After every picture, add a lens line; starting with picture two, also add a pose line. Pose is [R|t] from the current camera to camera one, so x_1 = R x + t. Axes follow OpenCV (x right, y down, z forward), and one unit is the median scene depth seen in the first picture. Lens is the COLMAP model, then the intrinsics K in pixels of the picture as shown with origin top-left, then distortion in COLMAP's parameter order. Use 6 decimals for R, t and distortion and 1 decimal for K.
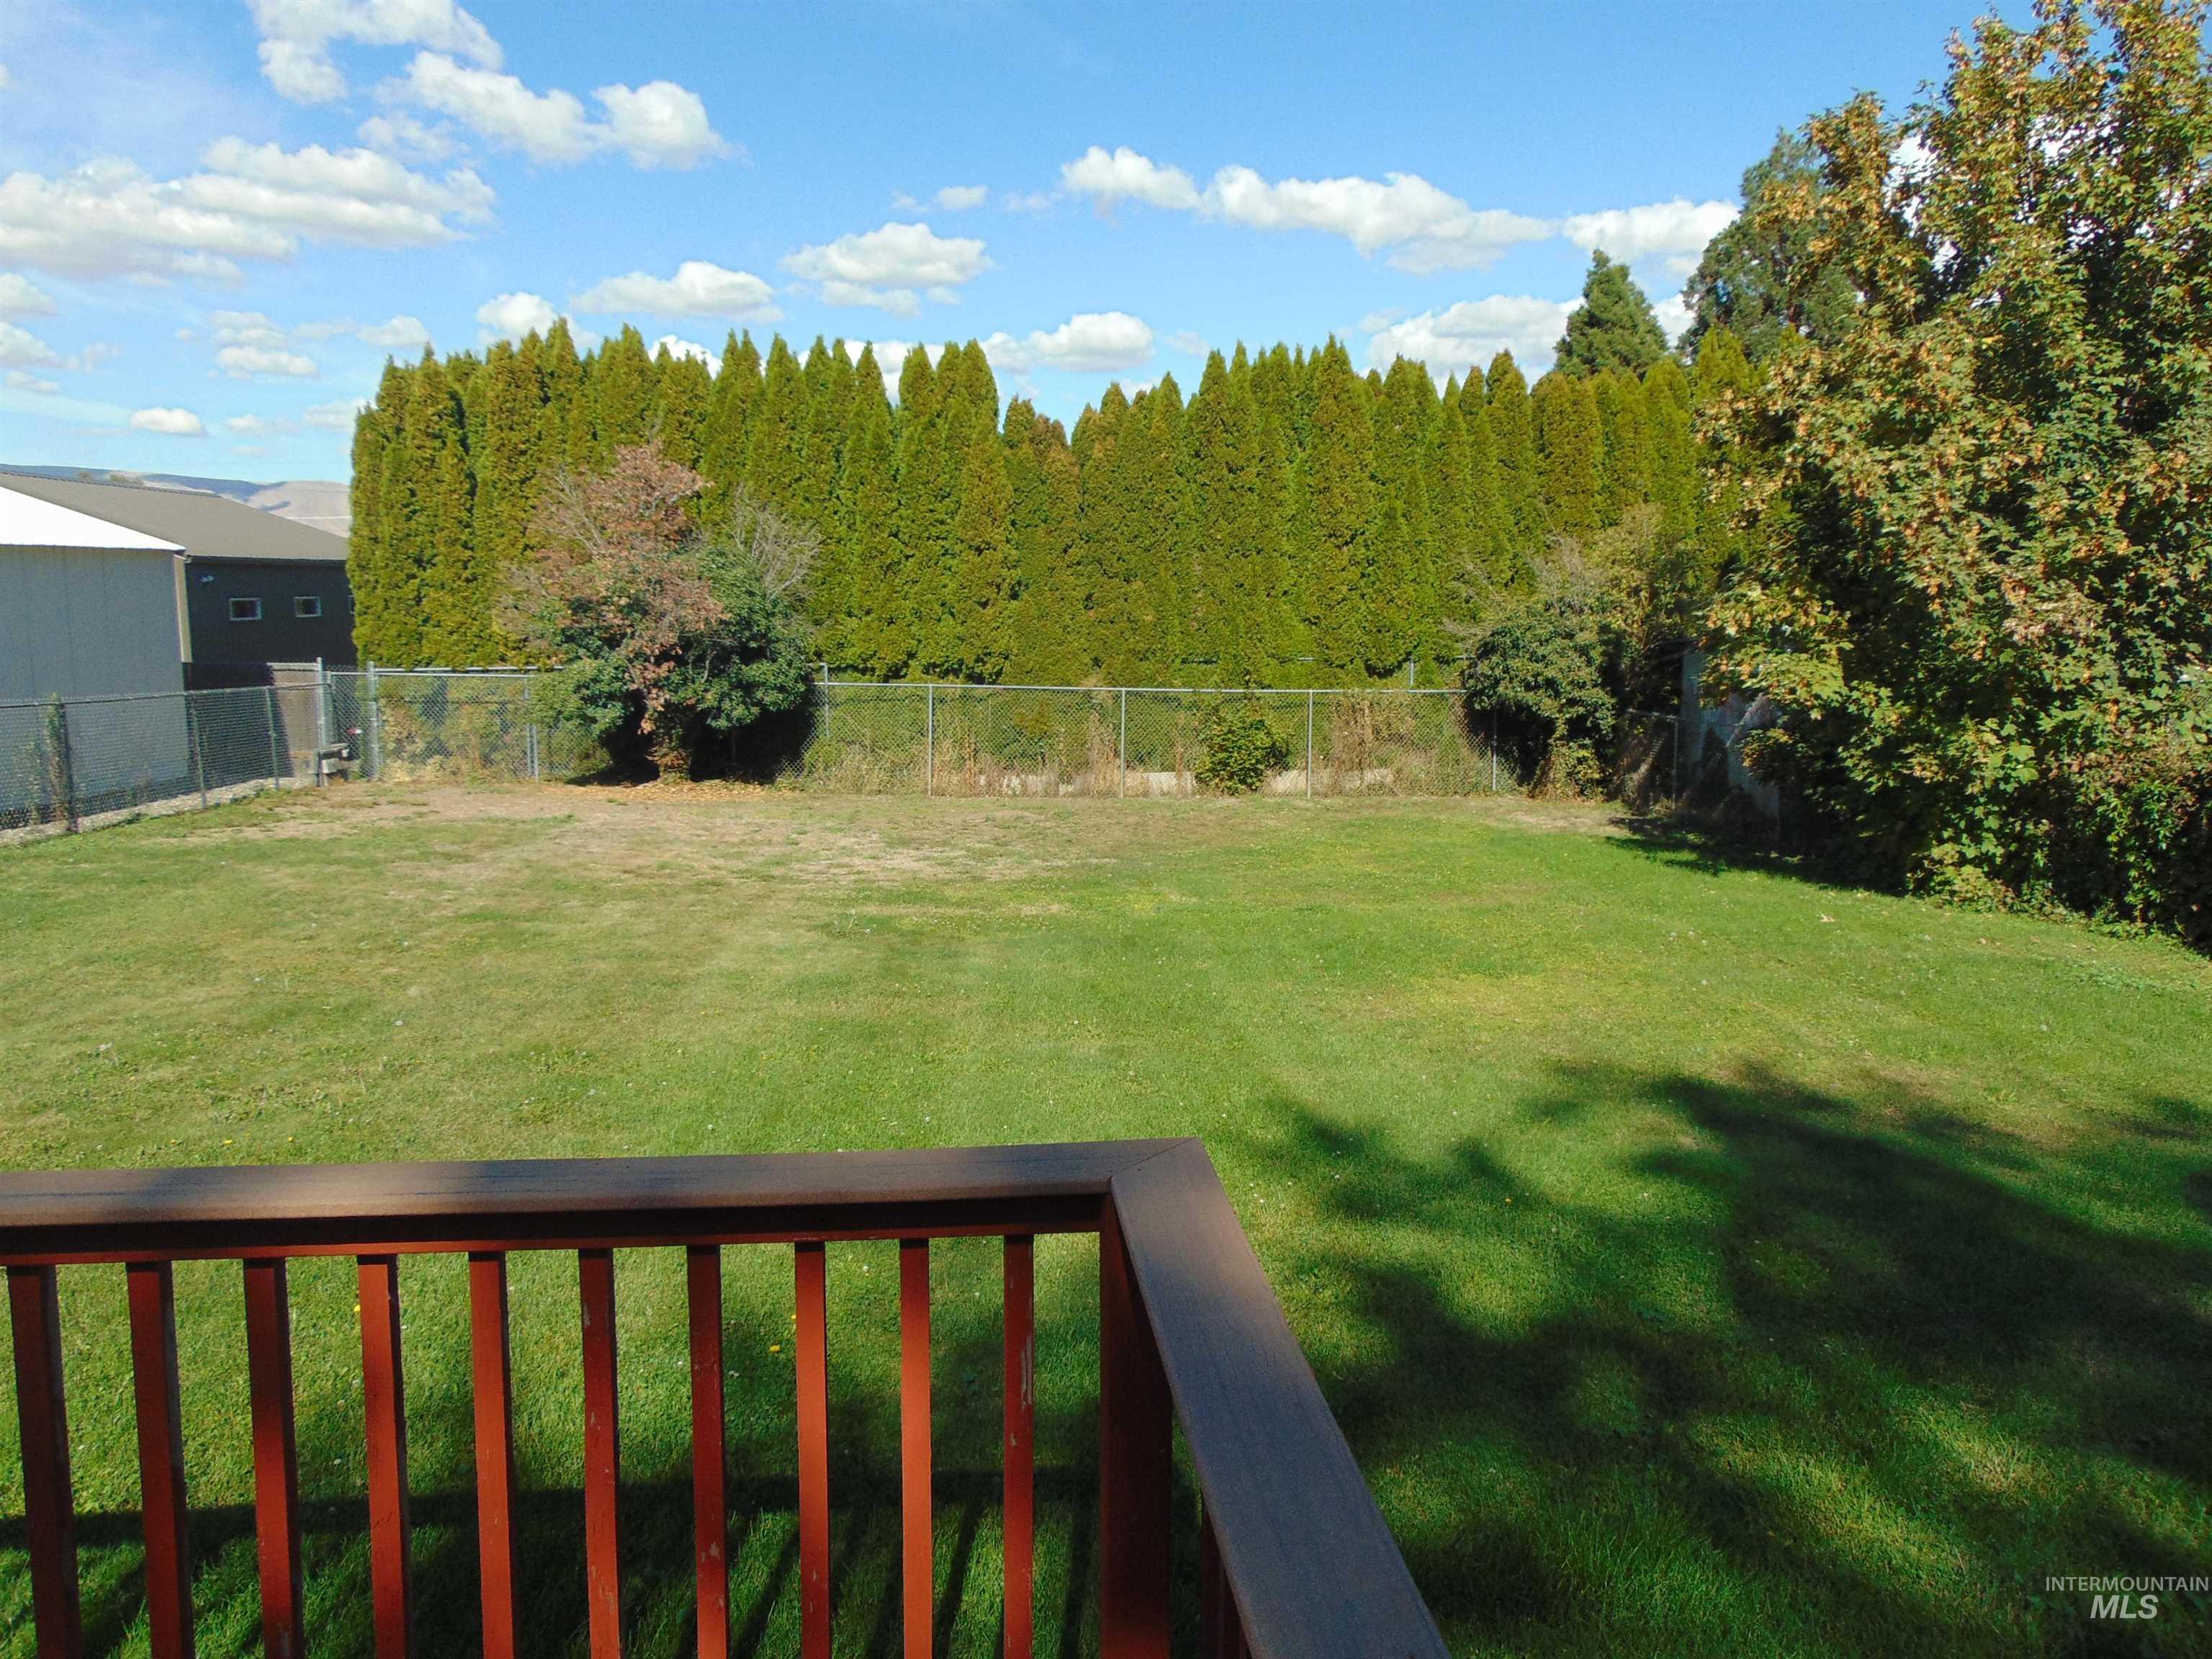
lens RADIAL K [[1677.5, 0, 1103.8], [0, 1677.5, 830.9], [0, 0, 1]] dist [0.014863, 0.032515]
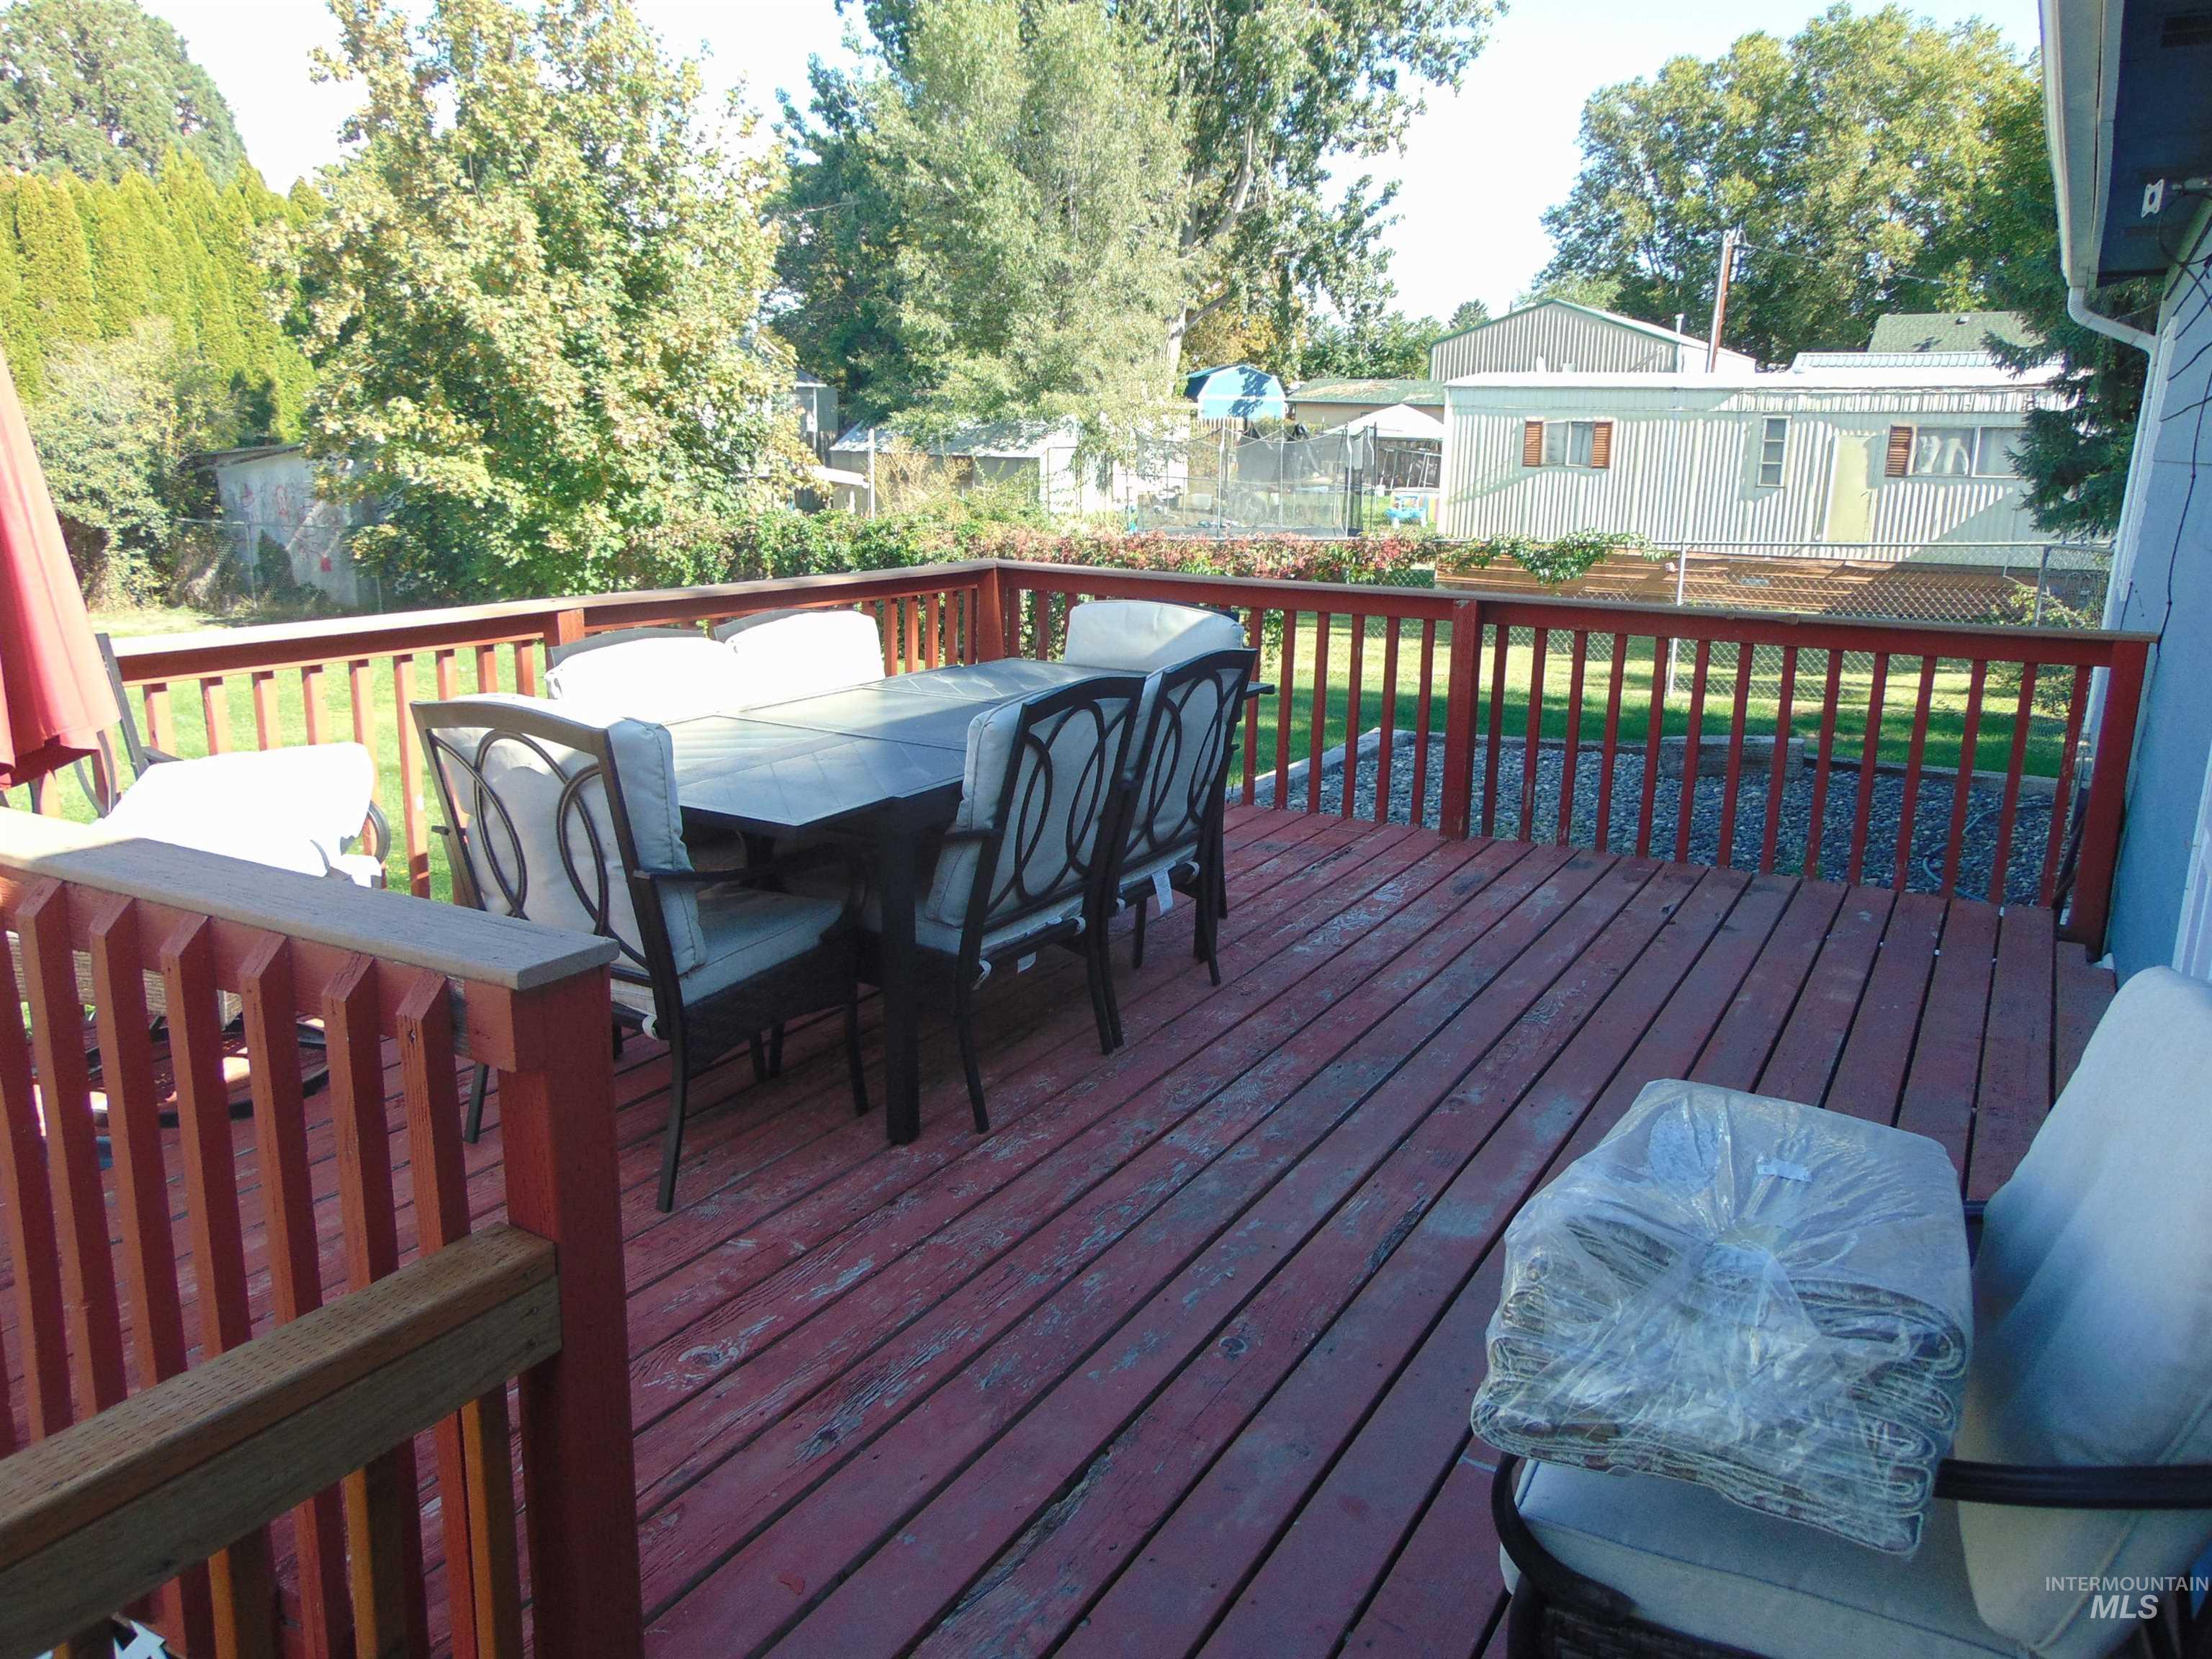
lens RADIAL K [[1677.5, 0, 1109.6], [0, 1677.5, 833.1], [0, 0, 1]] dist [0.014863, 0.032515]
pose [[0.583414, -0.175103, 0.793074, -0.225865], [0.097017, 0.984516, 0.146002, 0.023857], [-0.806359, -0.008238, 0.591369, -0.099708]]
